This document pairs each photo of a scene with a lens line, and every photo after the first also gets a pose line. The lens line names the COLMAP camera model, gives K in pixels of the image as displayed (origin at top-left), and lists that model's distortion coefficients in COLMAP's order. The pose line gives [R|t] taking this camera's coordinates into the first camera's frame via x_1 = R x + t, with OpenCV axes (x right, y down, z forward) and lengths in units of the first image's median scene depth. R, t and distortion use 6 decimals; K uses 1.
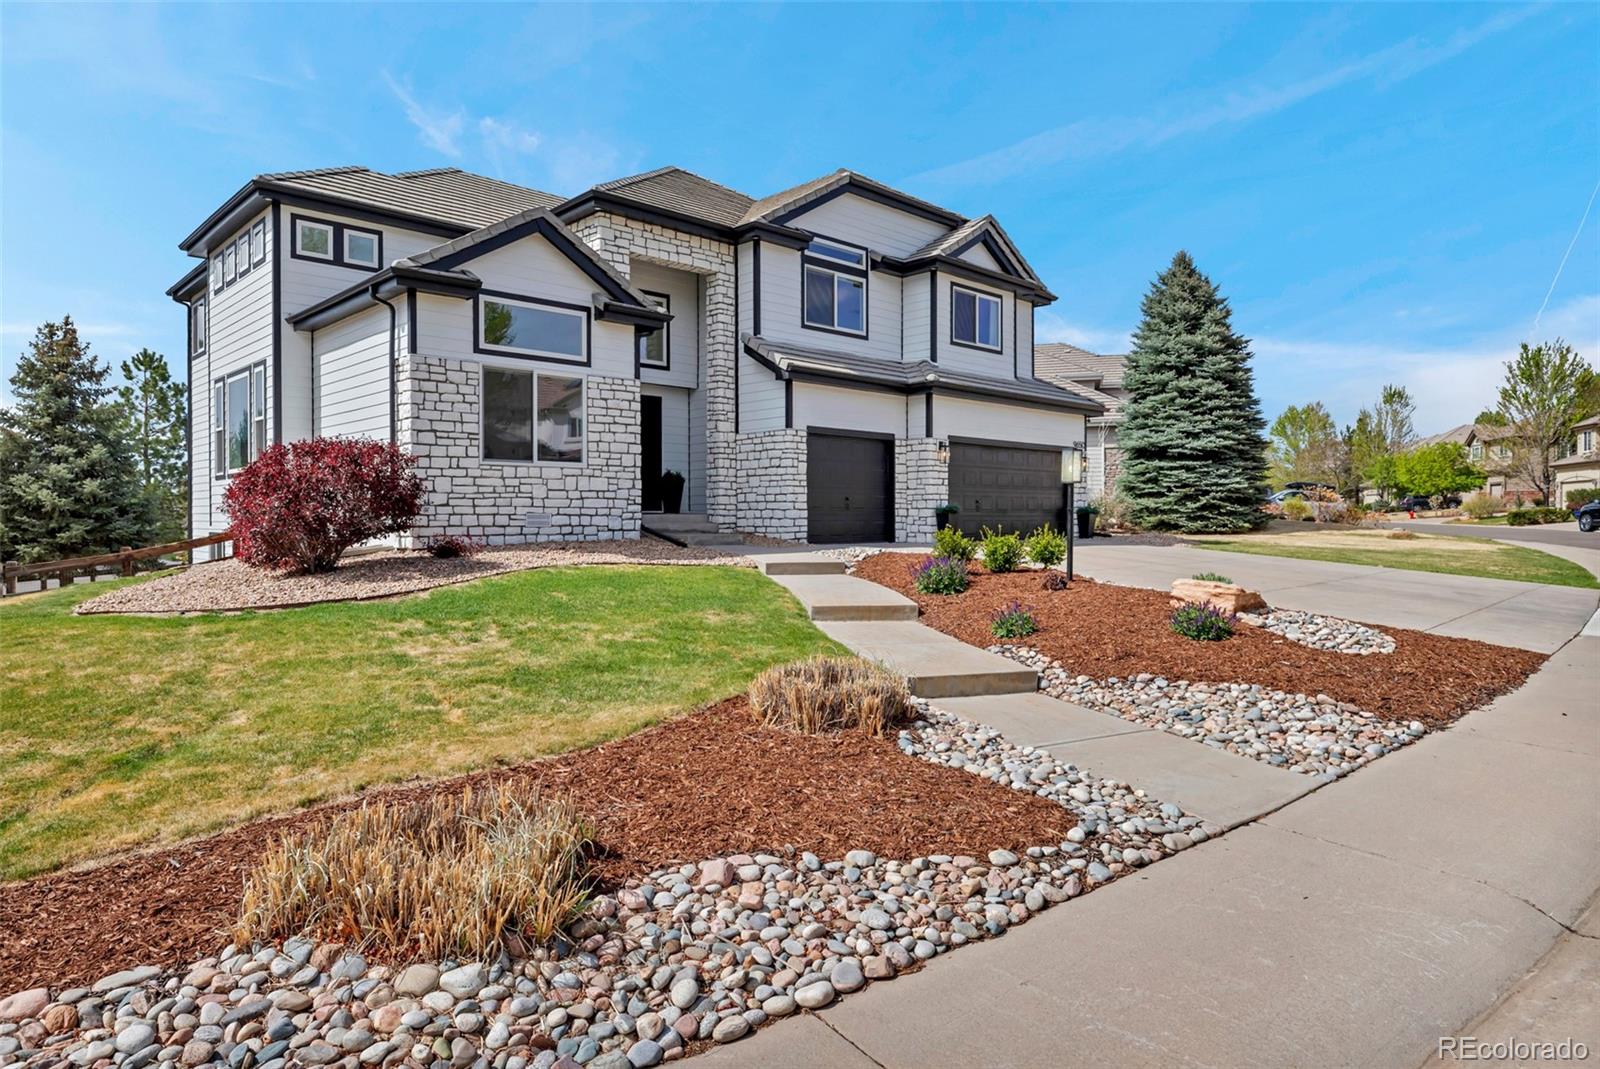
lens RADIAL K [[954.0, 0, 800.0], [0, 954.0, 510.5], [0, 0, 1]] dist [0.000750, -0.000226]
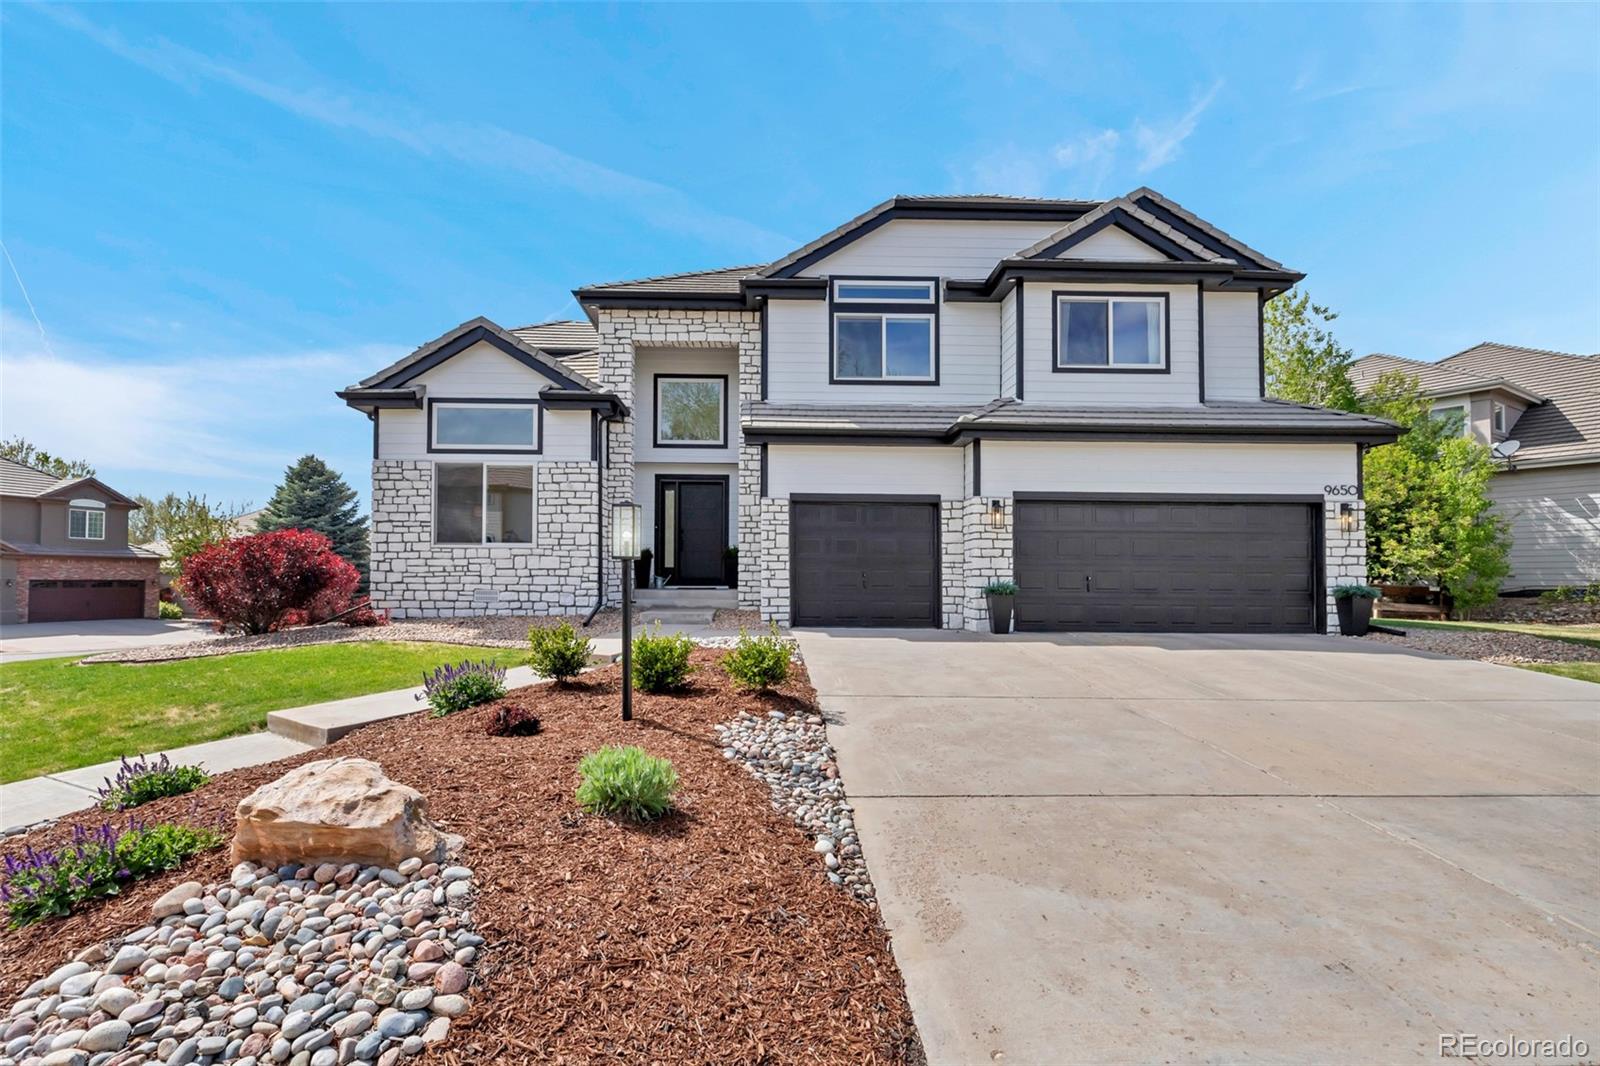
lens RADIAL K [[735.6, 0, 802.9], [0, 735.6, 560.2], [0, 0, 1]] dist [0.000054, 0.000111]
pose [[0.734395, -0.011871, -0.678618, 0.511866], [-0.003476, 0.999768, -0.021250, -0.012801], [0.678713, 0.017965, 0.734184, 0.541849]]
